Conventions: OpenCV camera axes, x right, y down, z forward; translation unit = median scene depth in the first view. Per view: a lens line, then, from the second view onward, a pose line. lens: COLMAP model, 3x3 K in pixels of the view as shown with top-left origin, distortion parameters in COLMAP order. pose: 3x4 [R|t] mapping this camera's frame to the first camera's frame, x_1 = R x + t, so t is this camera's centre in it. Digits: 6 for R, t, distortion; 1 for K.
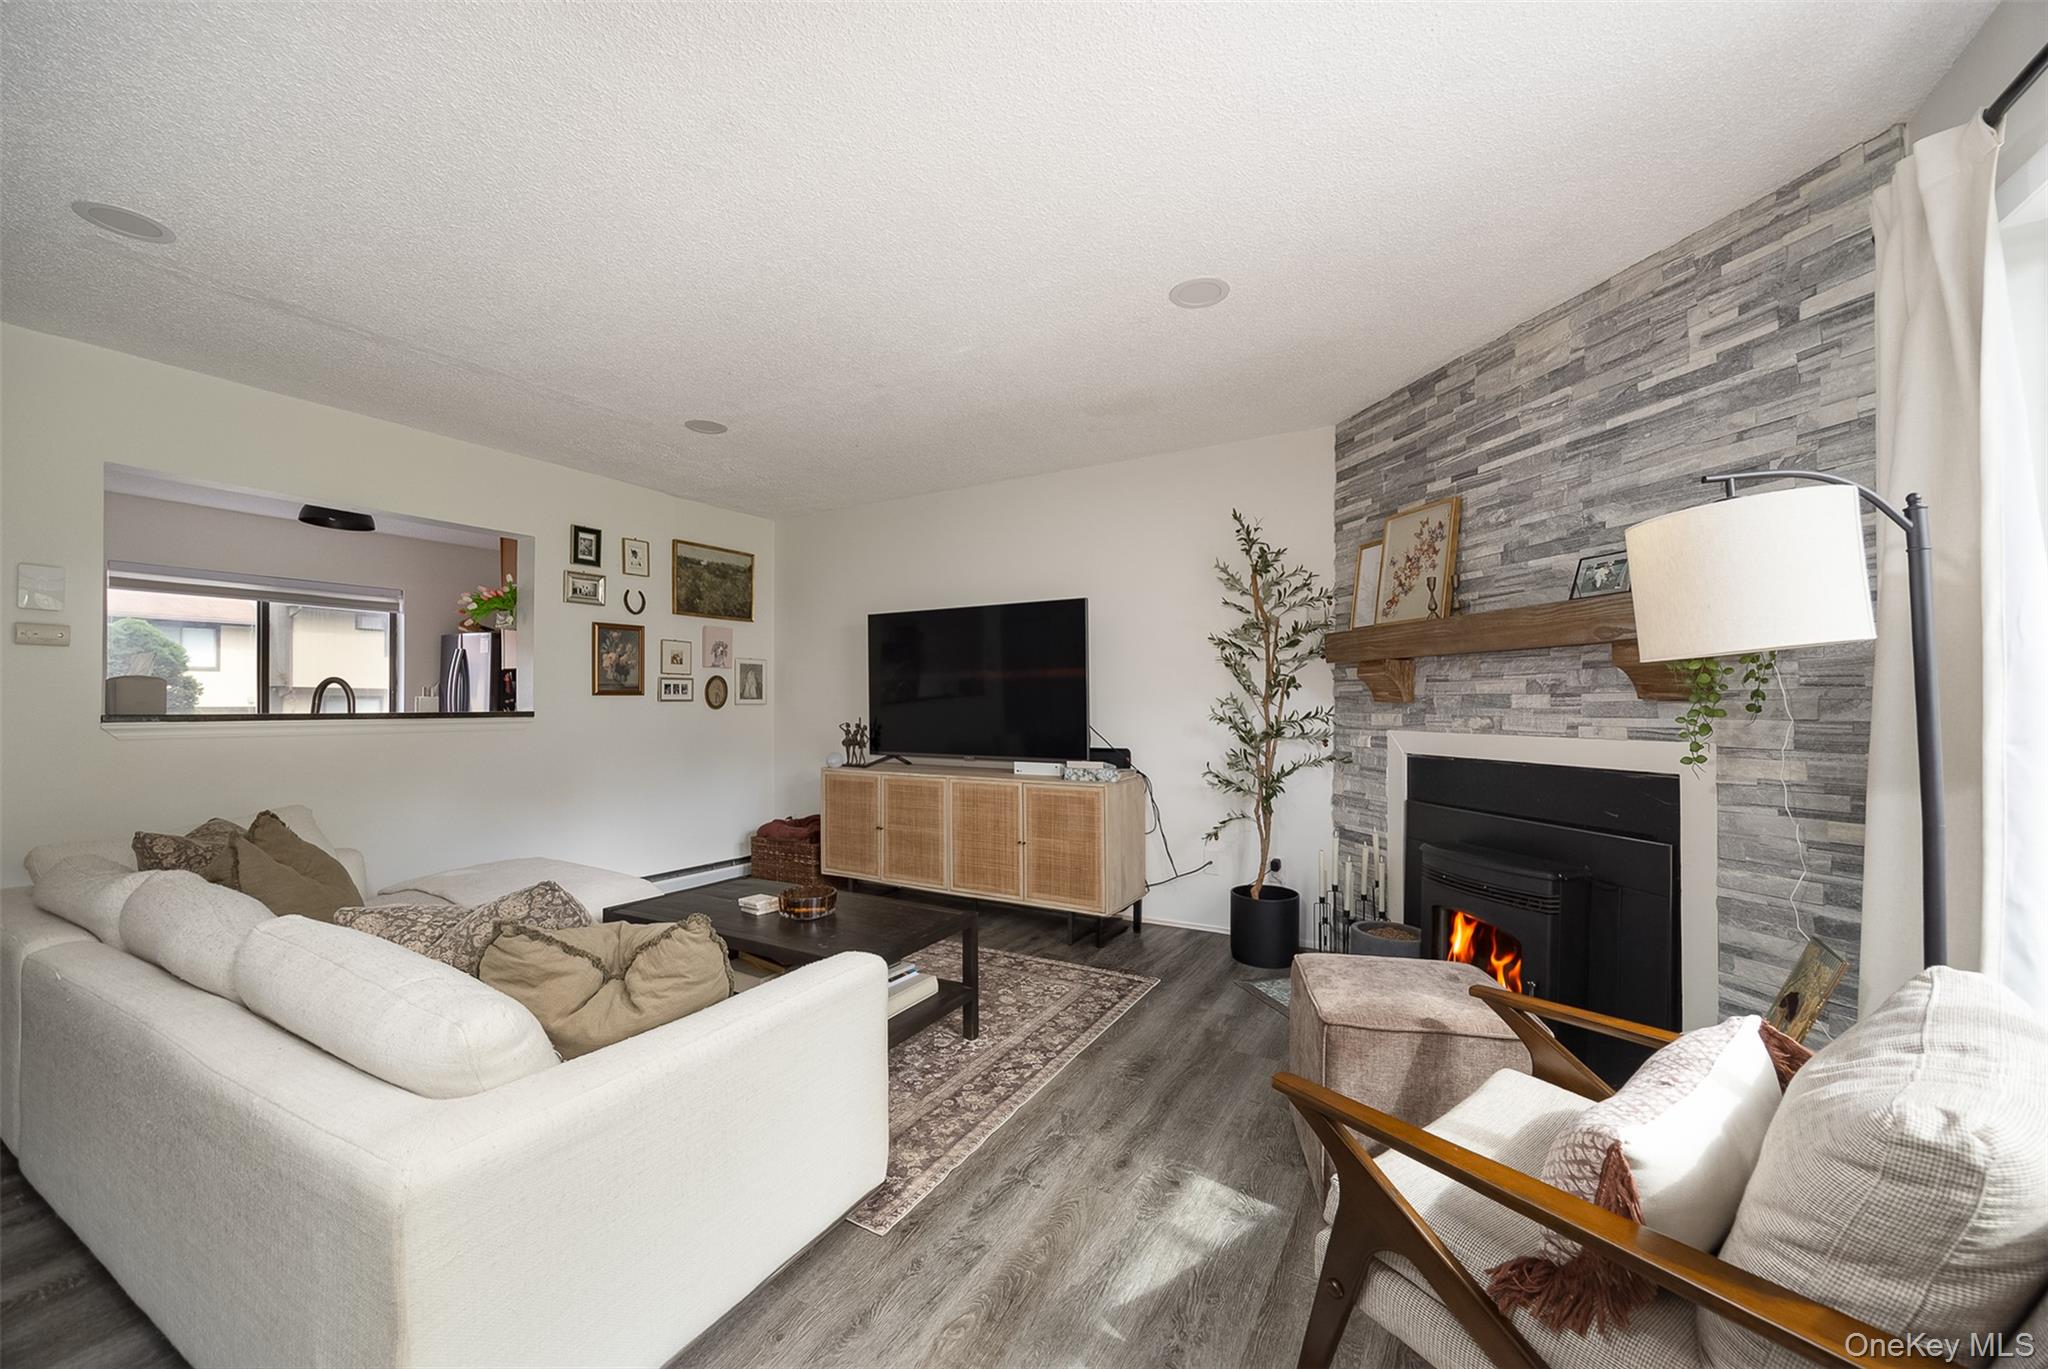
lens RADIAL K [[791.8, 0, 1017.7], [0, 791.8, 698.7], [0, 0, 1]] dist [0.002922, -0.001312]
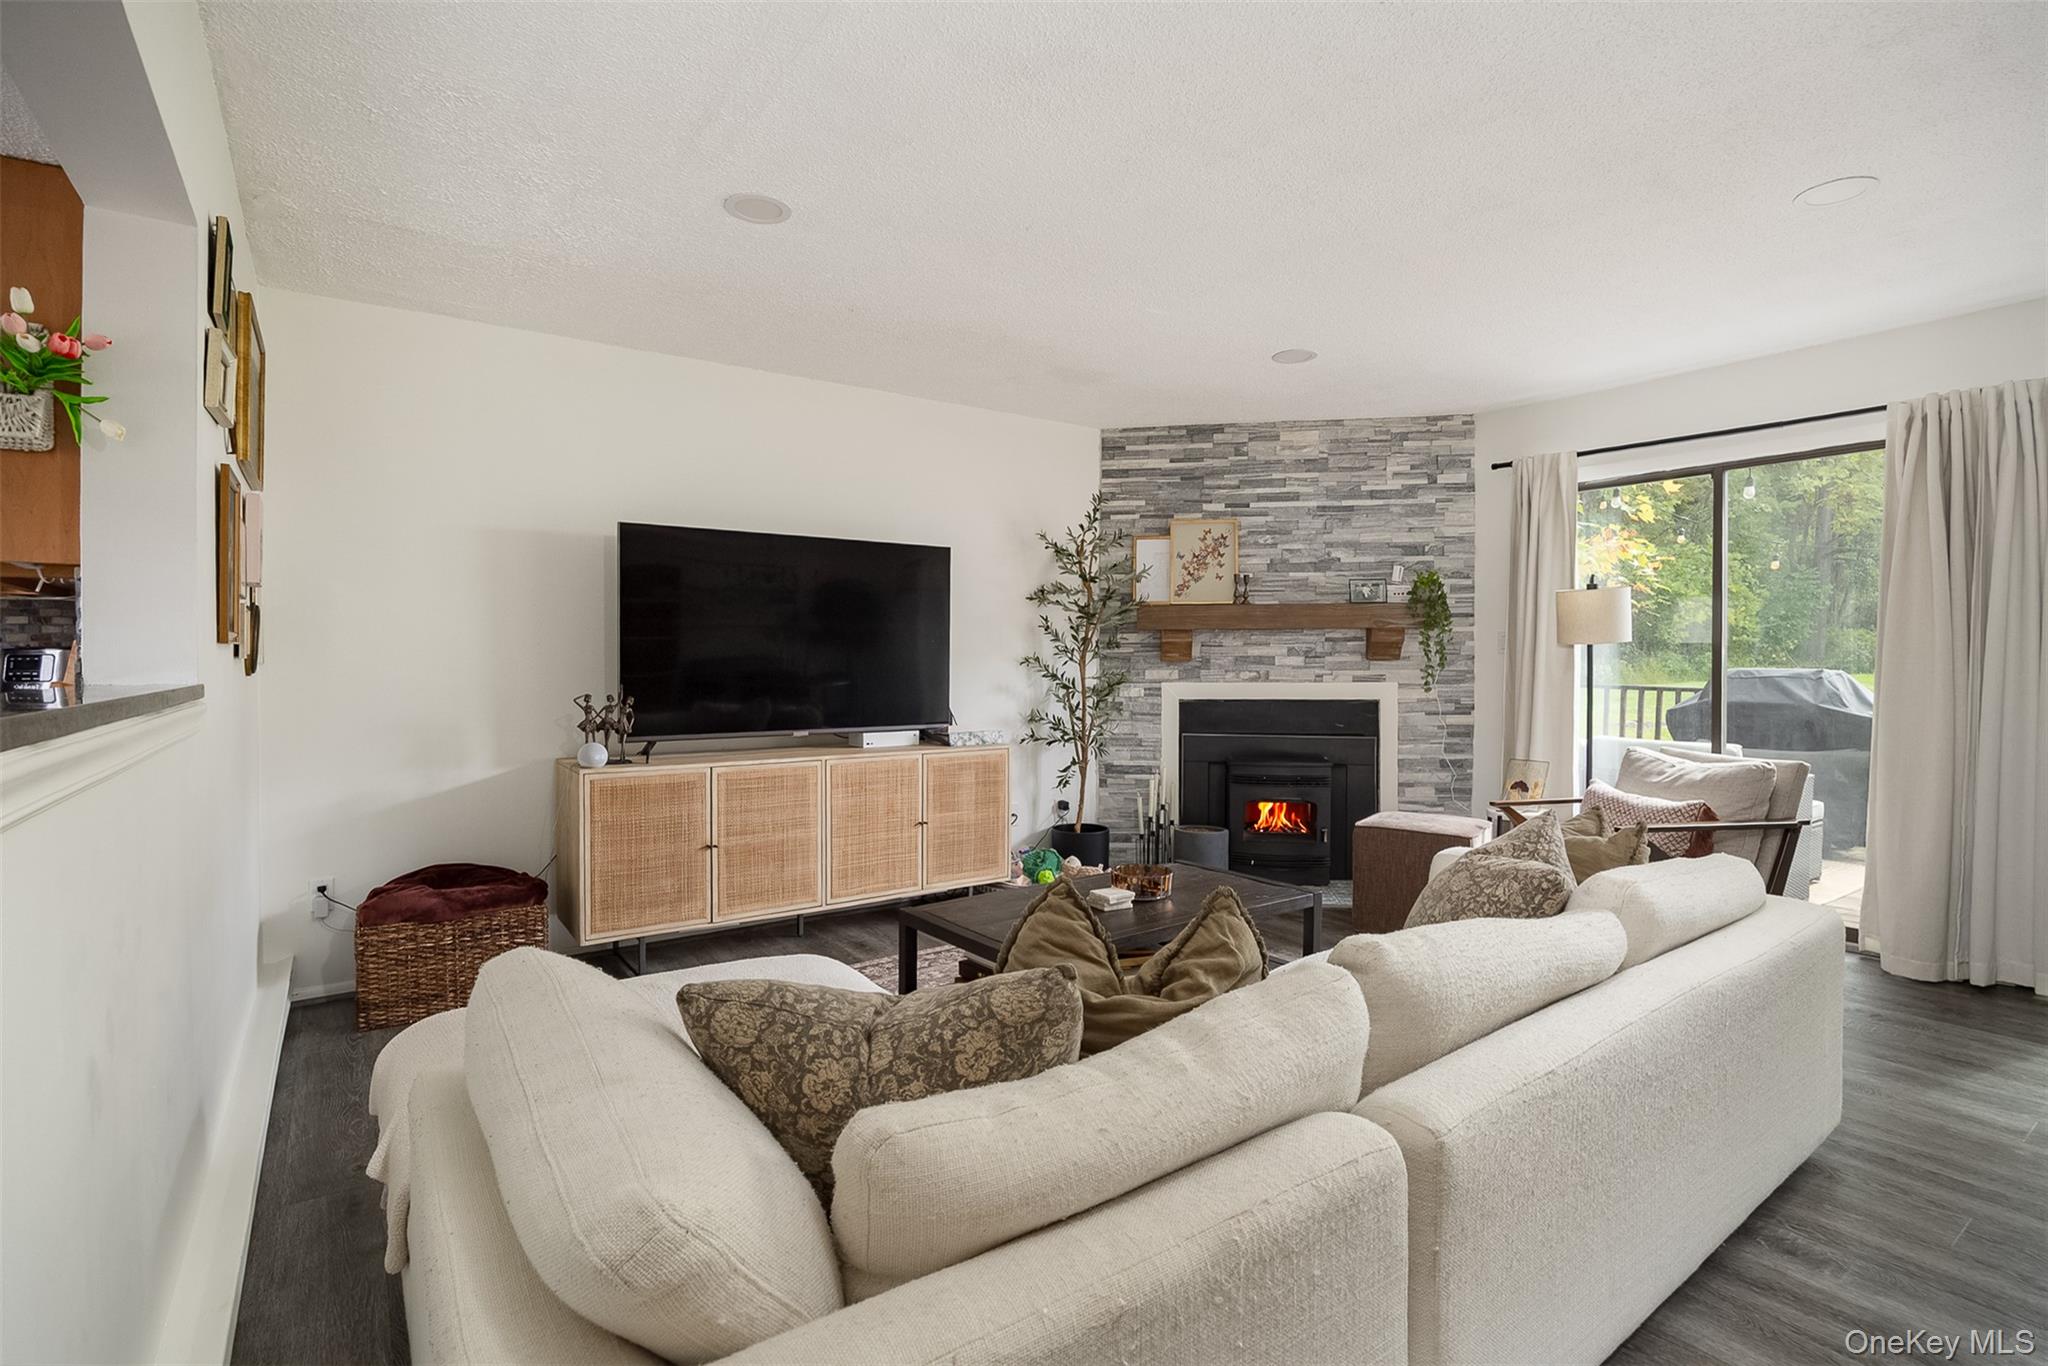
lens RADIAL K [[975.1, 0, 1031.3], [0, 975.1, 673.1], [0, 0, 1]] dist [-0.006226, -0.000198]
pose [[0.399969, -0.011211, 0.916460, -1.322039], [-0.005944, 0.999872, 0.014826, 0.002127], [-0.916509, -0.011377, 0.399852, 0.670397]]
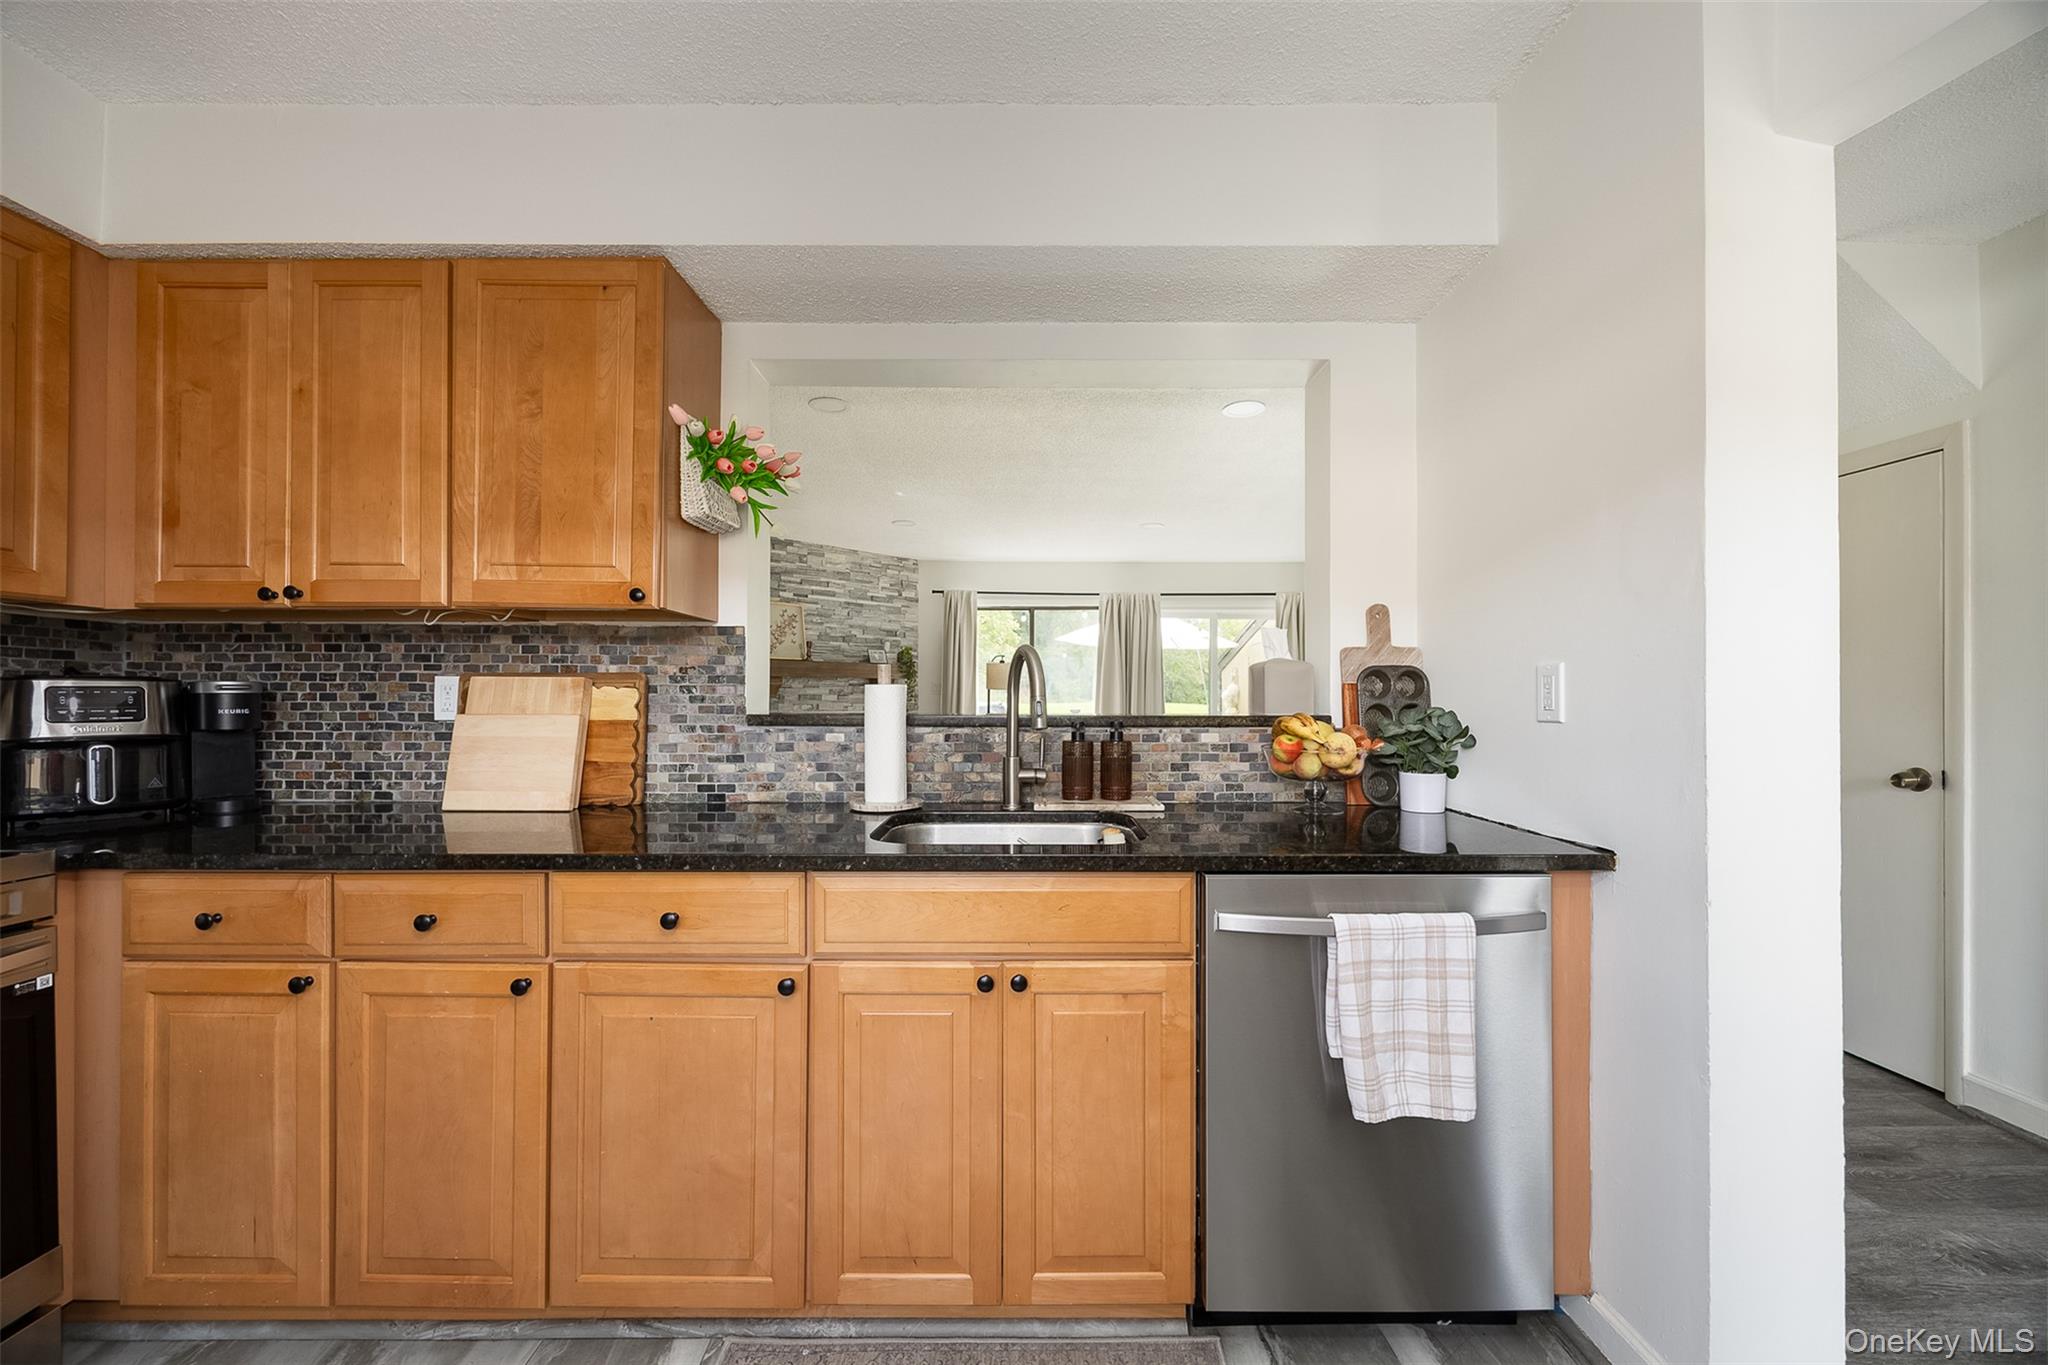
lens RADIAL K [[791.8, 0, 1027.4], [0, 791.8, 693.6], [0, 0, 1]] dist [0.002922, -0.001312]
pose [[-0.512433, 0.007283, 0.858696, -1.778797], [-0.007037, 0.999895, -0.012680, 0.017712], [-0.858698, -0.012541, -0.512328, 1.697289]]
